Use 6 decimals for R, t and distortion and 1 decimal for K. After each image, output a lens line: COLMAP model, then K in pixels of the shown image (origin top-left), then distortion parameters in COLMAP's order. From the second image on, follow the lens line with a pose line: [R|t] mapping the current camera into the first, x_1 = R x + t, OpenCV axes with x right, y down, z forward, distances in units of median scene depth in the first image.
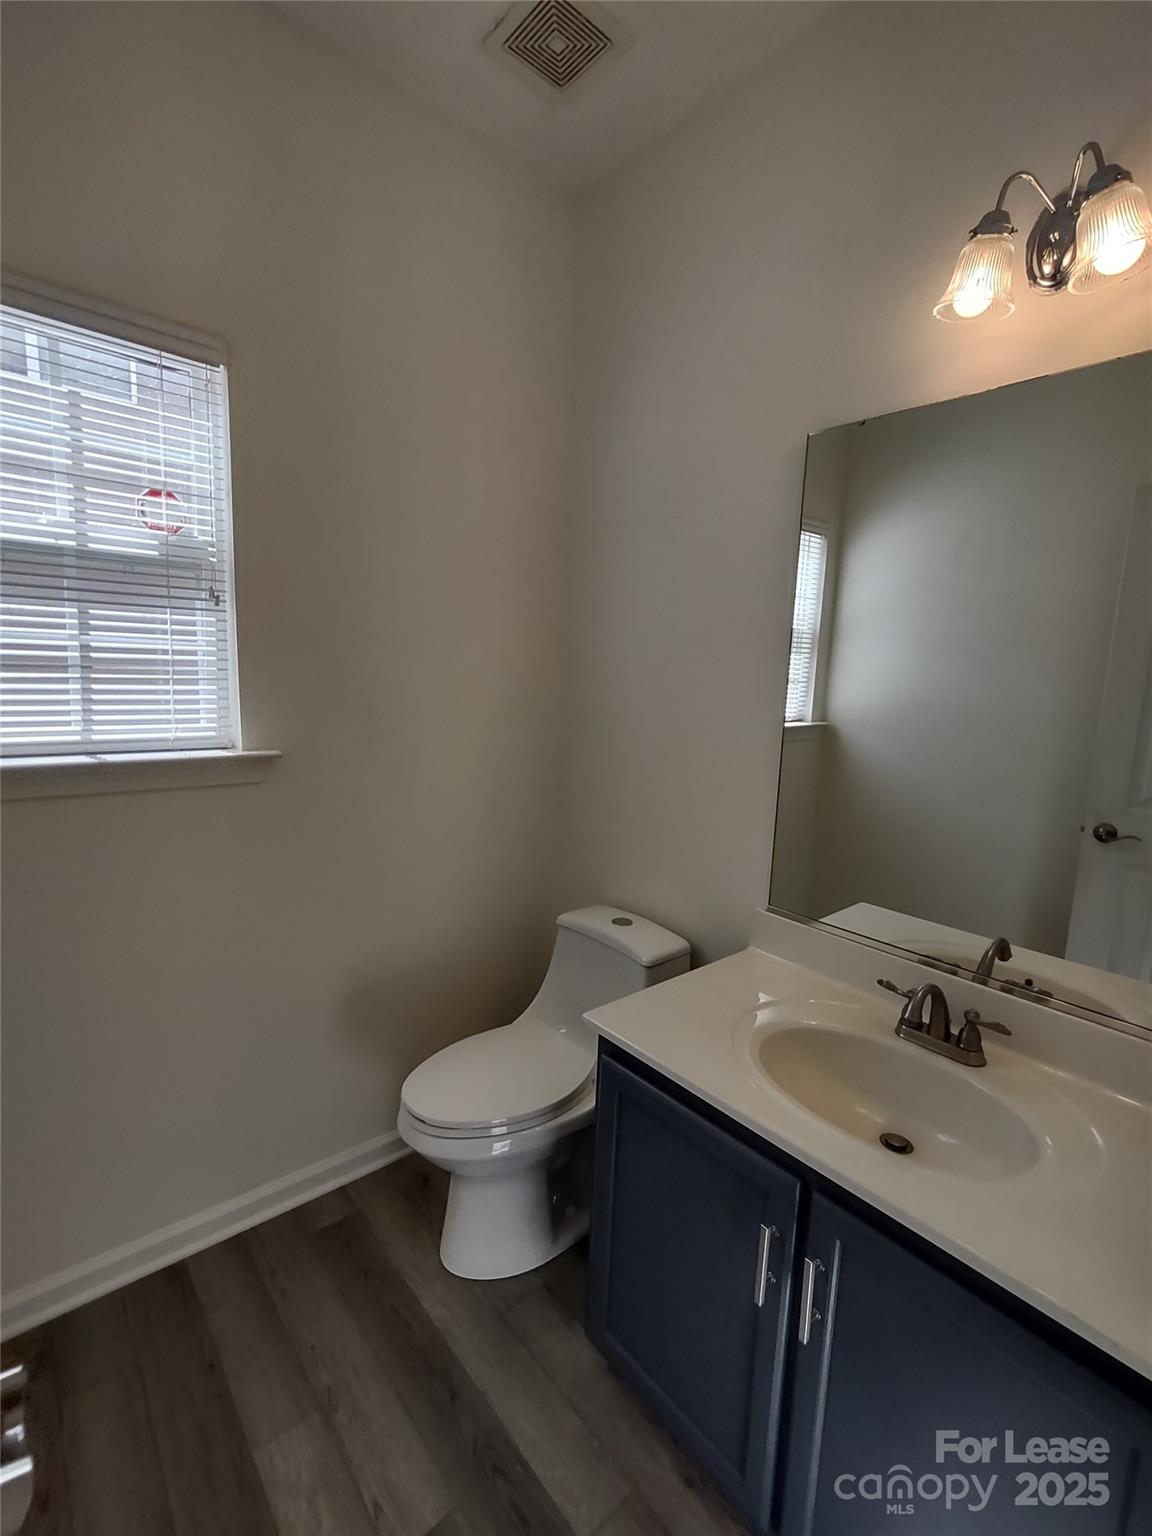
lens RADIAL K [[699.3, 0, 576.1], [0, 699.3, 773.3], [0, 0, 1]] dist [-0.001495, 0.000152]
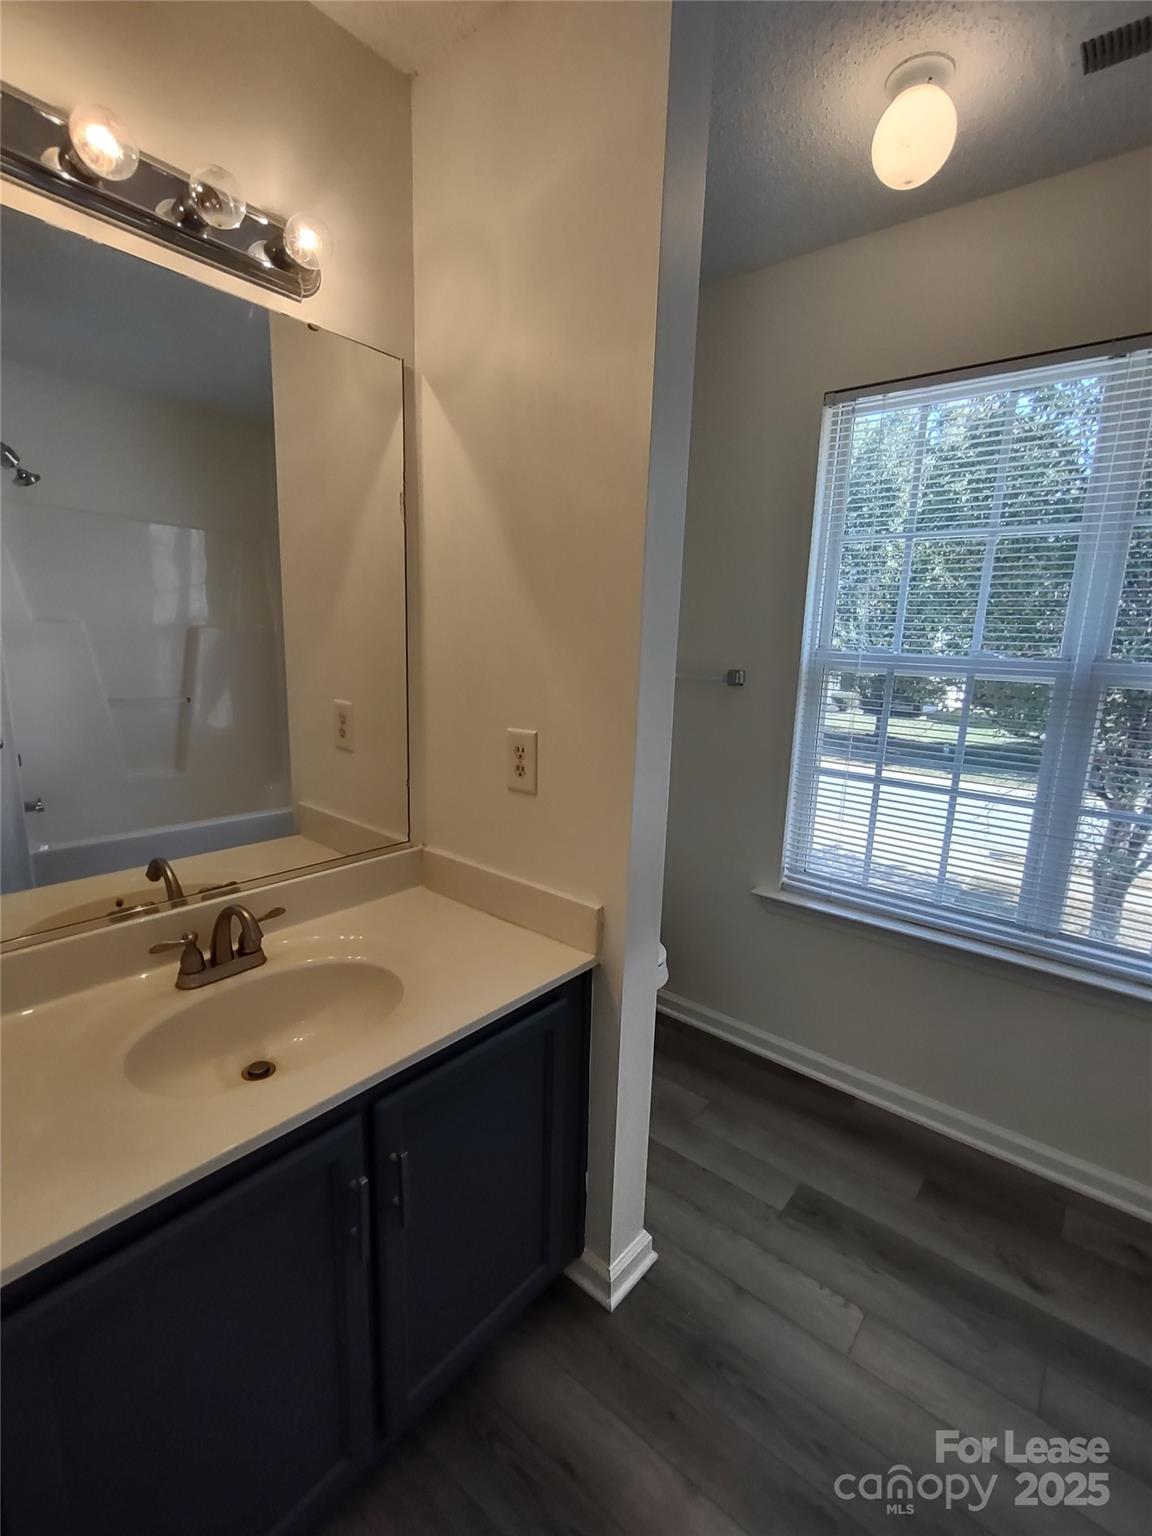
lens RADIAL K [[699.3, 0, 574.8], [0, 699.3, 764.5], [0, 0, 1]] dist [-0.001495, 0.000152]
pose [[-0.168043, -0.224508, 0.959874, -0.449433], [0.098131, 0.965074, 0.242904, -0.085891], [-0.980883, 0.135011, -0.140143, 0.595199]]
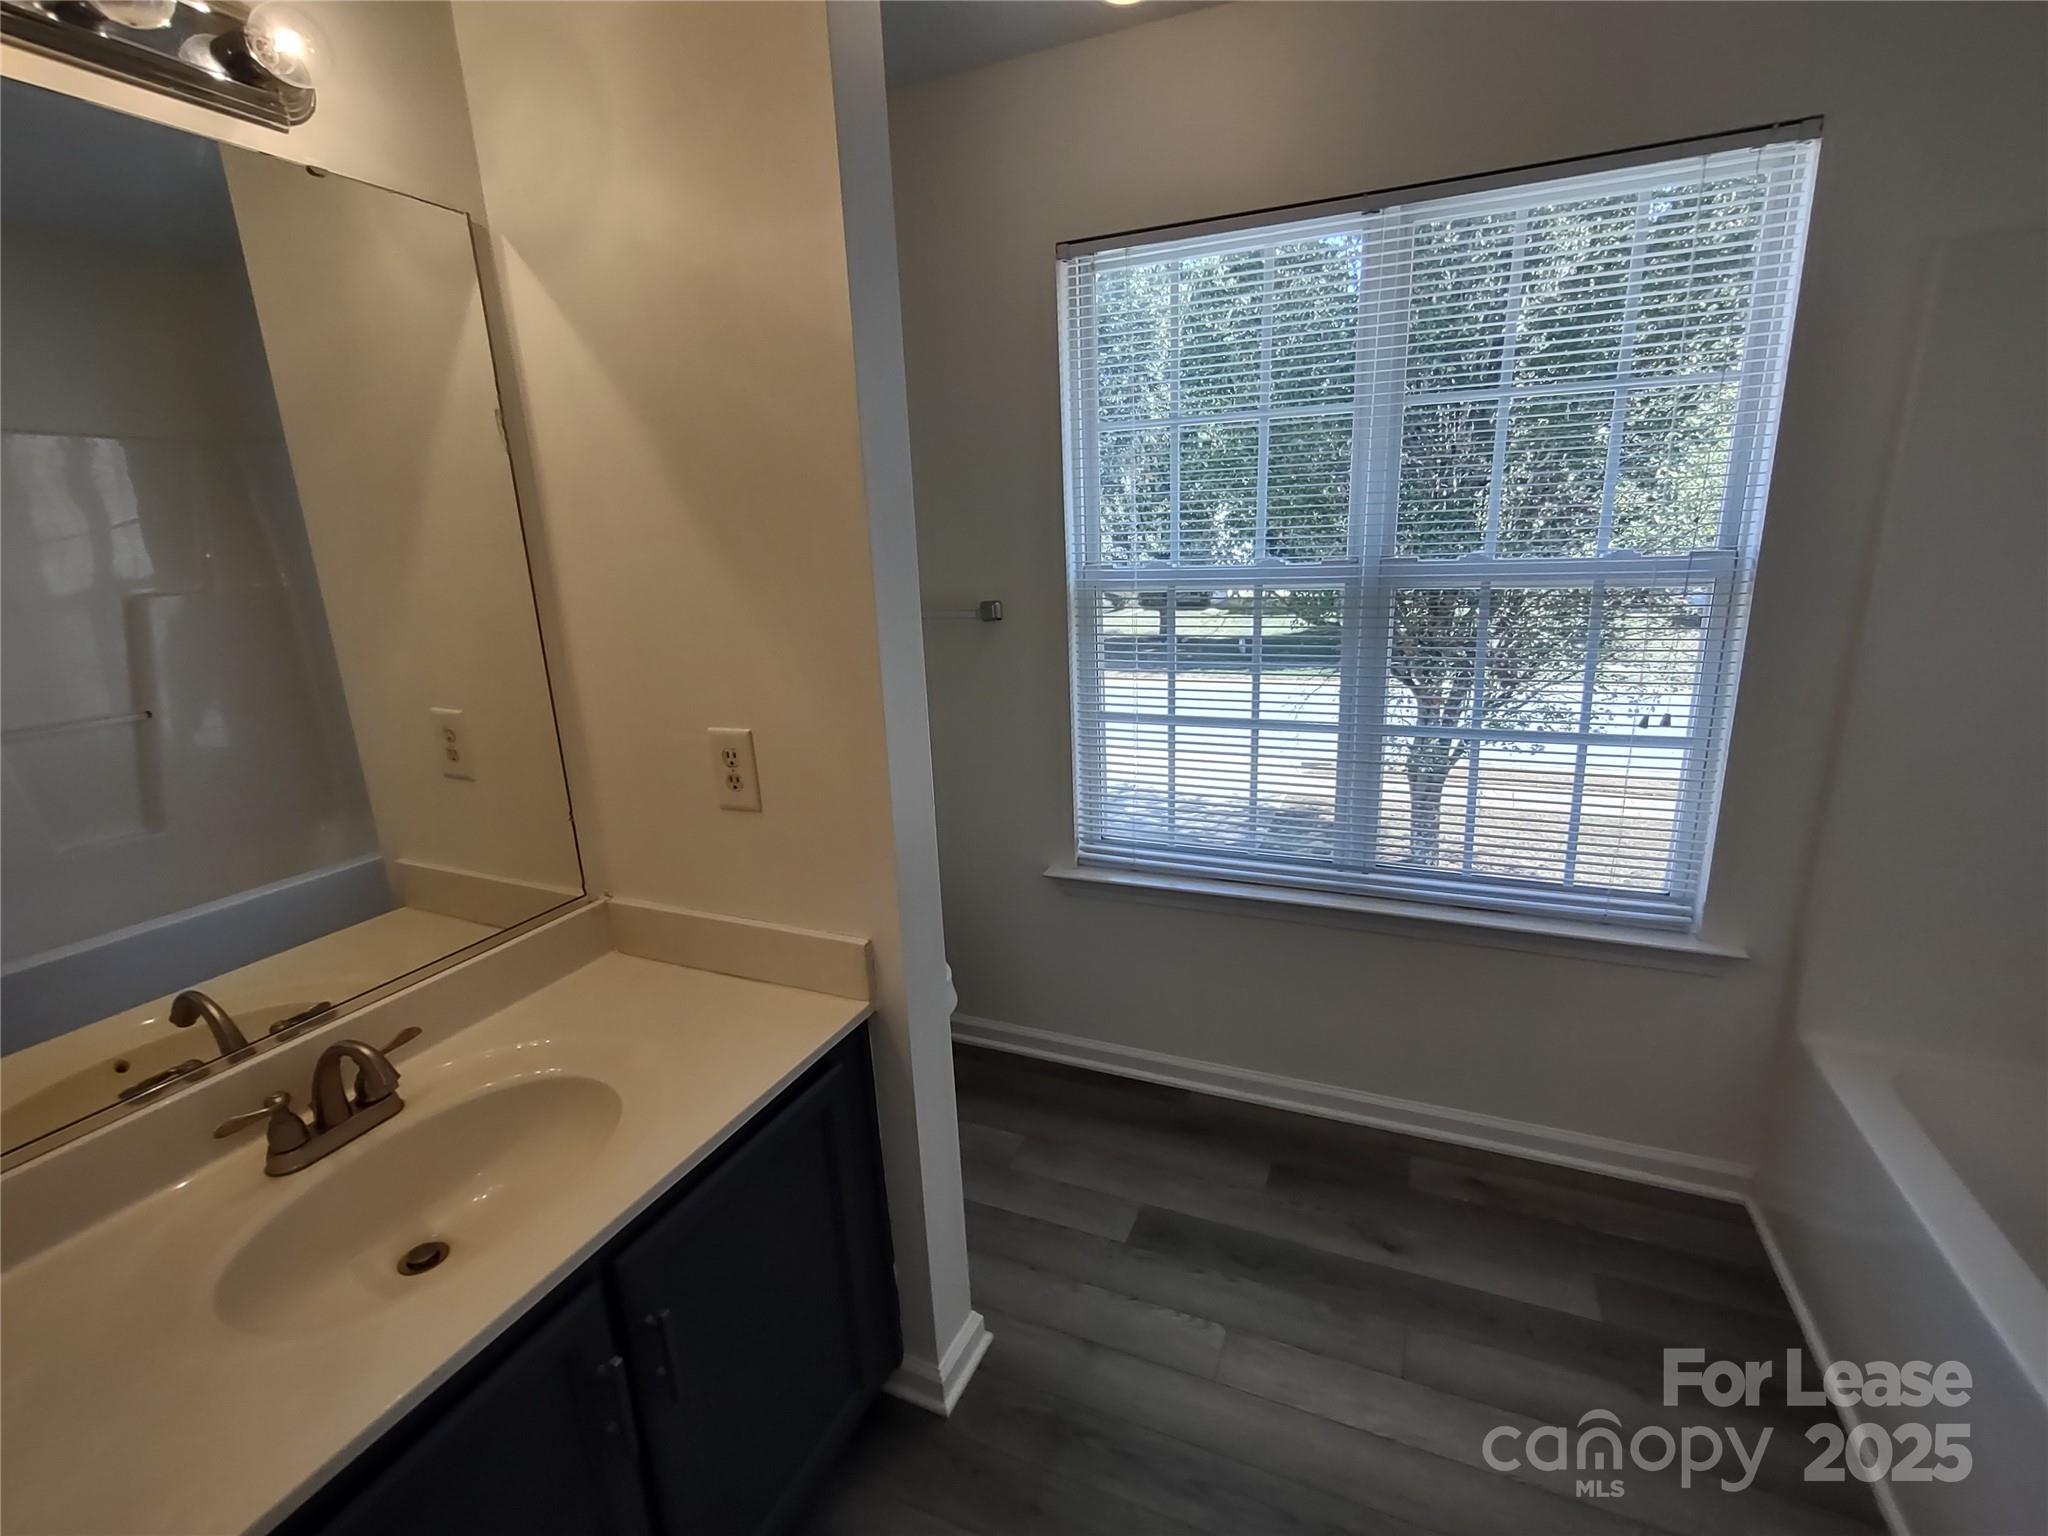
lens RADIAL K [[932.4, 0, 1034.2], [0, 932.4, 759.7], [0, 0, 1]] dist [-0.001495, 0.000152]
pose [[-0.439116, -0.238315, 0.866247, -0.488954], [0.149374, 0.931392, 0.331958, -0.159419], [-0.885926, 0.275163, -0.373391, 0.618441]]
